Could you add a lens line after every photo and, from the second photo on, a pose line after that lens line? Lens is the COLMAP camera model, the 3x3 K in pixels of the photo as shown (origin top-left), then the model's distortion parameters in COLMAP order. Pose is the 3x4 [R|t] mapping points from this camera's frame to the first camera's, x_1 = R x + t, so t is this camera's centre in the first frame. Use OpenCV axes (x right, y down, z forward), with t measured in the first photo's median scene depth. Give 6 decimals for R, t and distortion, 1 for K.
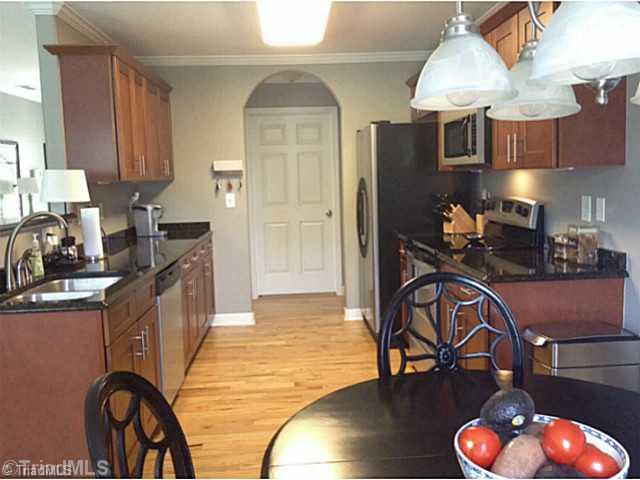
lens RADIAL K [[585.6, 0, 319.7], [0, 585.6, 240.5], [0, 0, 1]] dist [0.042547, 0.000000]
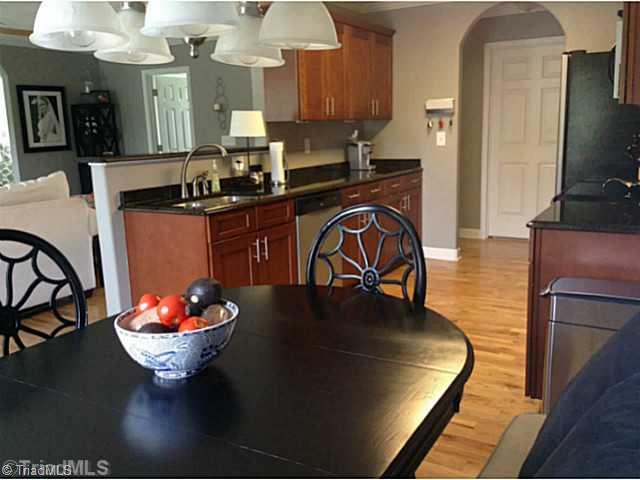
lens RADIAL K [[585.6, 0, 316.4], [0, 585.6, 240.1], [0, 0, 1]] dist [0.042547, 0.000000]
pose [[0.832661, 0.111880, -0.542364, 0.268352], [-0.056420, 0.991422, 0.117894, -0.001088], [0.550902, -0.067566, 0.831831, 0.007729]]
